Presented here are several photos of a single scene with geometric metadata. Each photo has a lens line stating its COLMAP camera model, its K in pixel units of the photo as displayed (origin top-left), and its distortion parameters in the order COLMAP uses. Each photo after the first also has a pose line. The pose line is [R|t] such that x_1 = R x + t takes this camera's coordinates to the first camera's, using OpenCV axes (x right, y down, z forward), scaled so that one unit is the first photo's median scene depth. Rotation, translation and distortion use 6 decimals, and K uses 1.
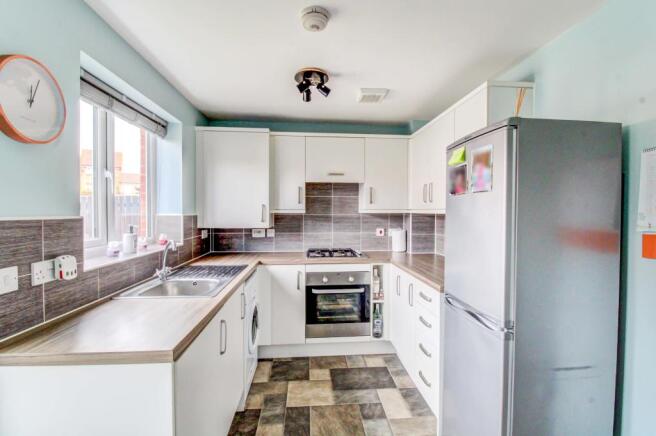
lens RADIAL K [[304.1, 0, 328.0], [0, 304.1, 218.0], [0, 0, 1]] dist [0.000362, -0.000394]
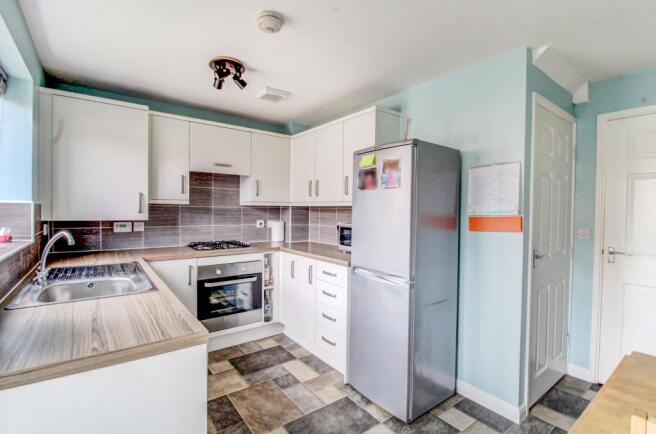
lens RADIAL K [[304.1, 0, 328.0], [0, 304.1, 217.0], [0, 0, 1]] dist [0.000362, -0.000394]
pose [[0.853128, -0.004075, 0.521686, -0.216252], [-0.000944, 0.999956, 0.009355, 0.015590], [-0.521701, -0.008473, 0.853086, -0.020074]]
